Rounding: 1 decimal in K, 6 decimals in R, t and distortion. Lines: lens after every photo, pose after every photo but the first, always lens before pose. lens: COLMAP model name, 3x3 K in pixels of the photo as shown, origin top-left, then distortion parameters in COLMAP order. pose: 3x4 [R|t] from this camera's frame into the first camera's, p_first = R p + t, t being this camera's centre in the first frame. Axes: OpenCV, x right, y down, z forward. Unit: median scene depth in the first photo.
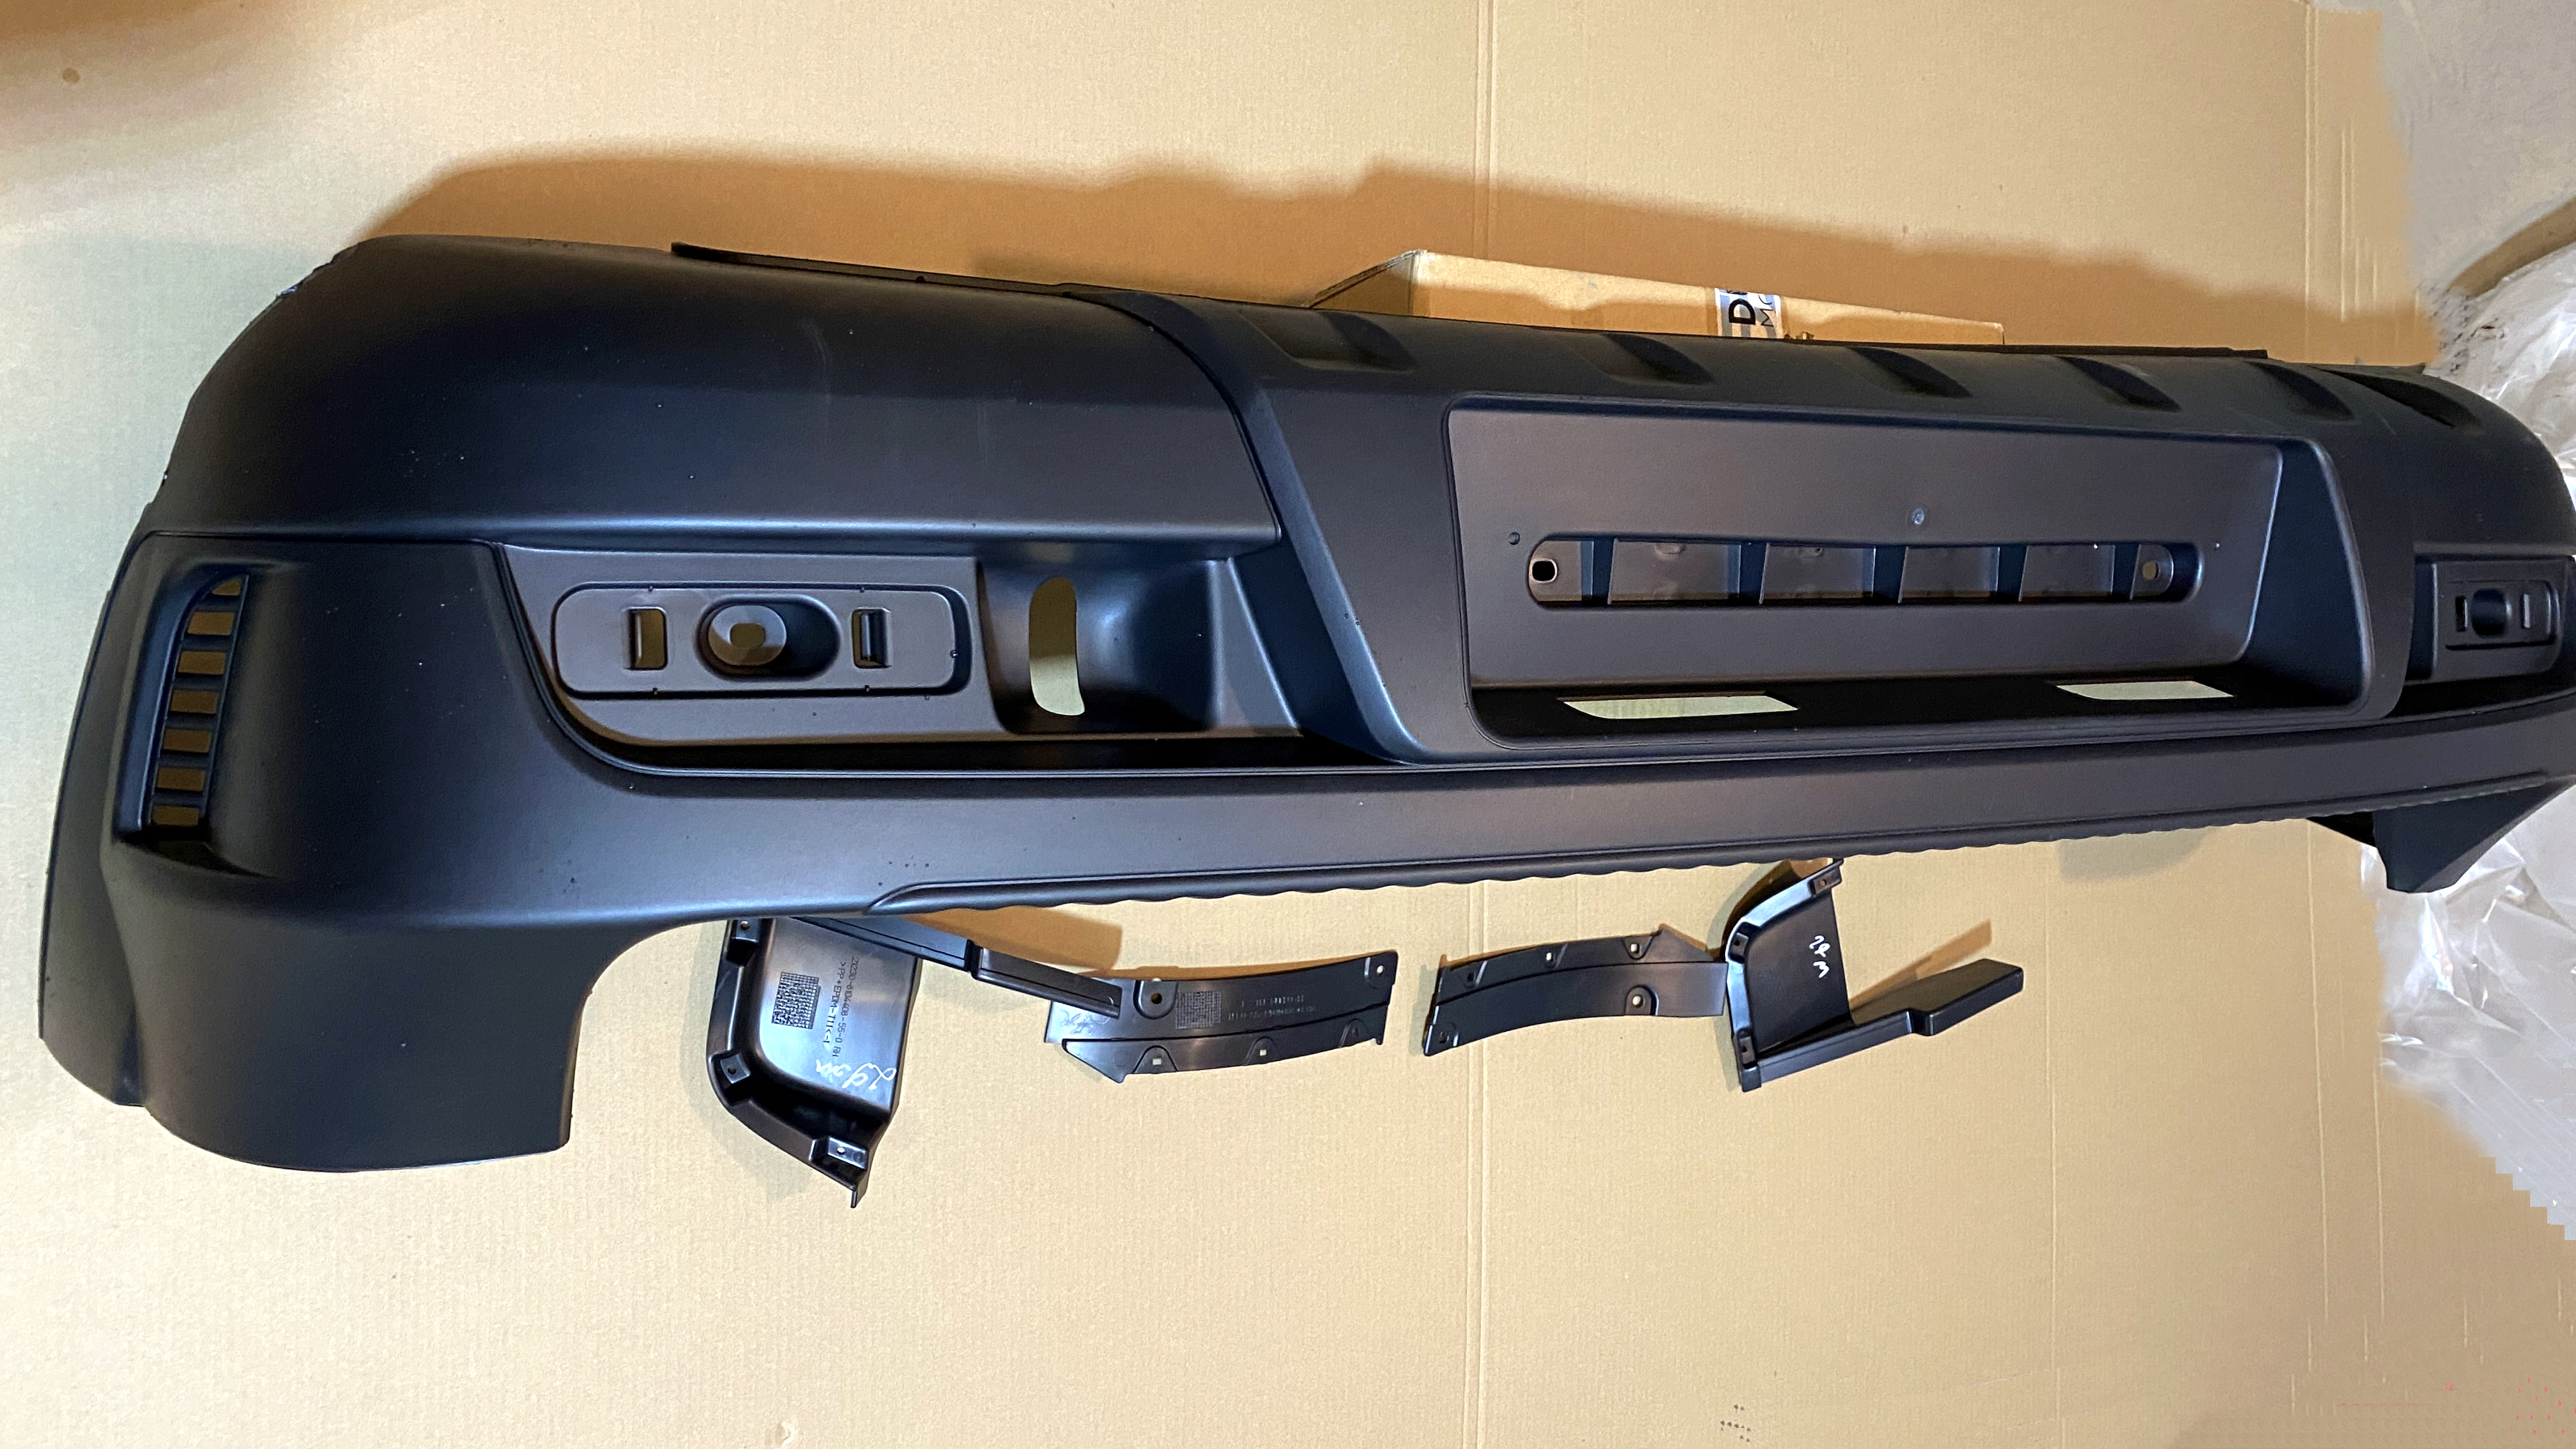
lens RADIAL K [[2002.3, 0, 1297.7], [0, 2002.3, 721.8], [0, 0, 1]] dist [-0.007588, -0.001377]
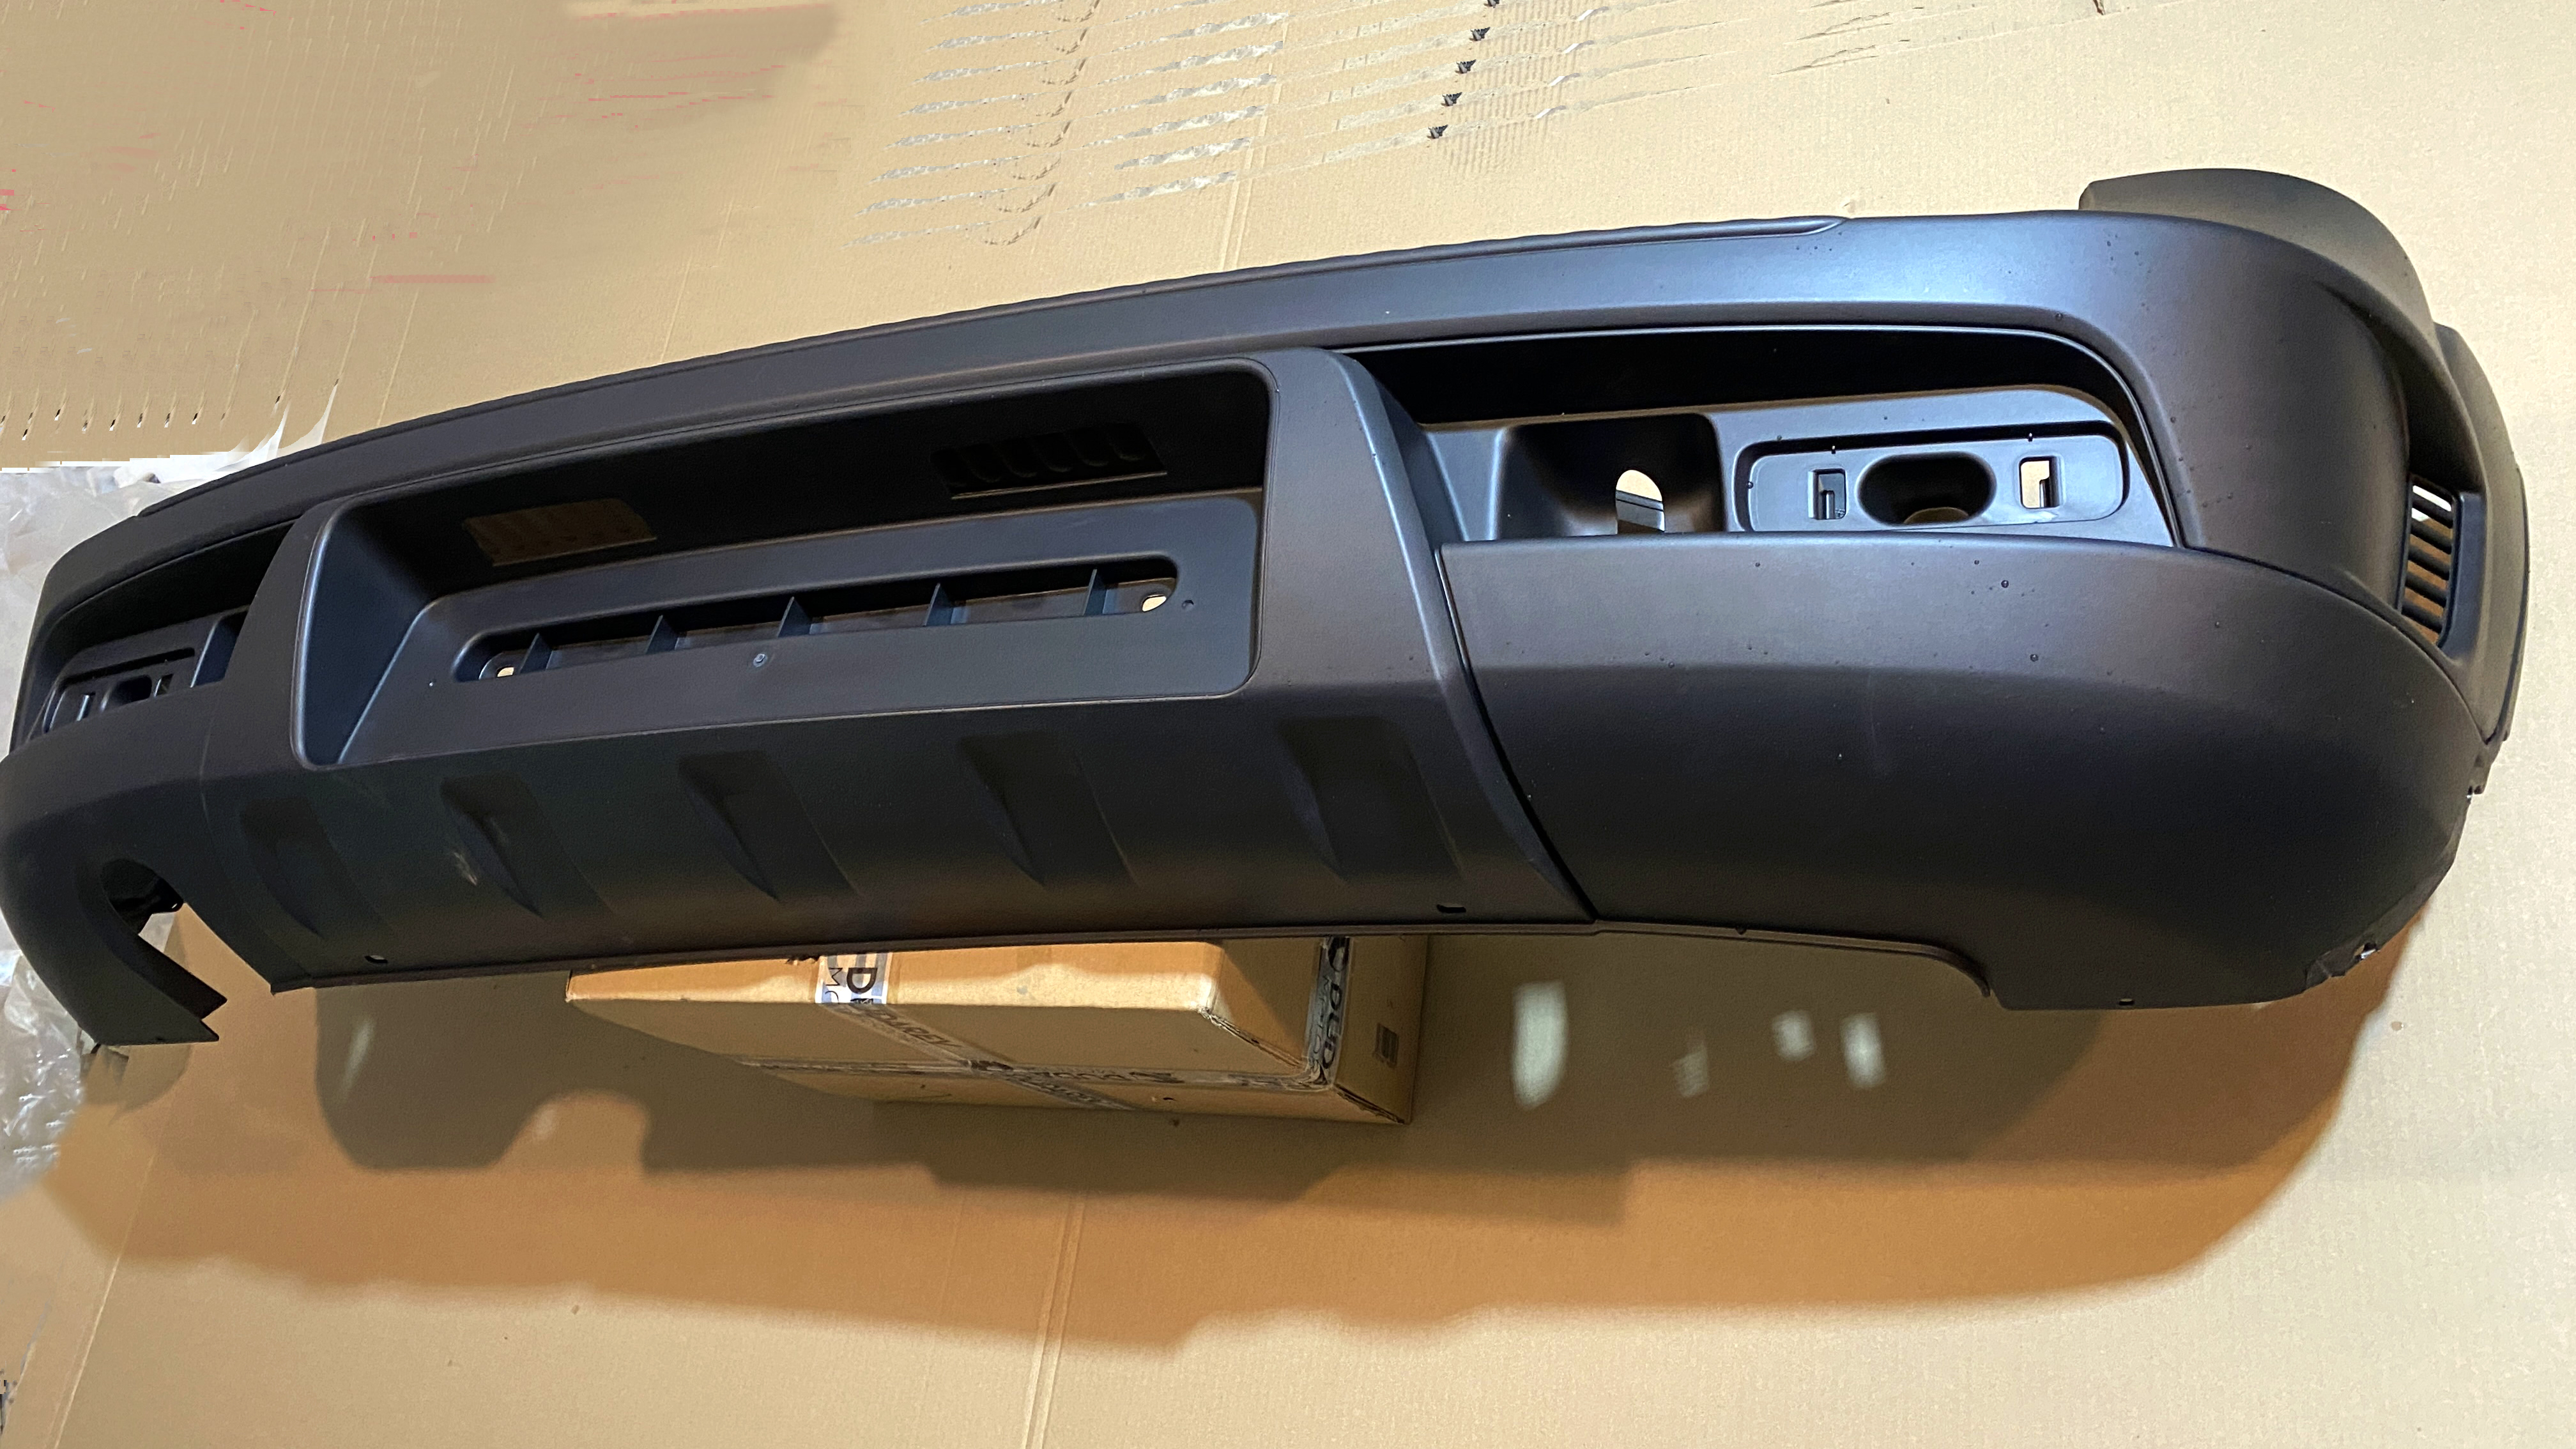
lens RADIAL K [[2002.3, 0, 1297.8], [0, 2002.3, 727.6], [0, 0, 1]] dist [-0.007588, -0.001377]
pose [[-0.989620, -0.140306, -0.031076, 0.064150], [0.118834, -0.920576, 0.372045, -0.444184], [-0.080808, 0.364490, 0.927694, 0.051056]]
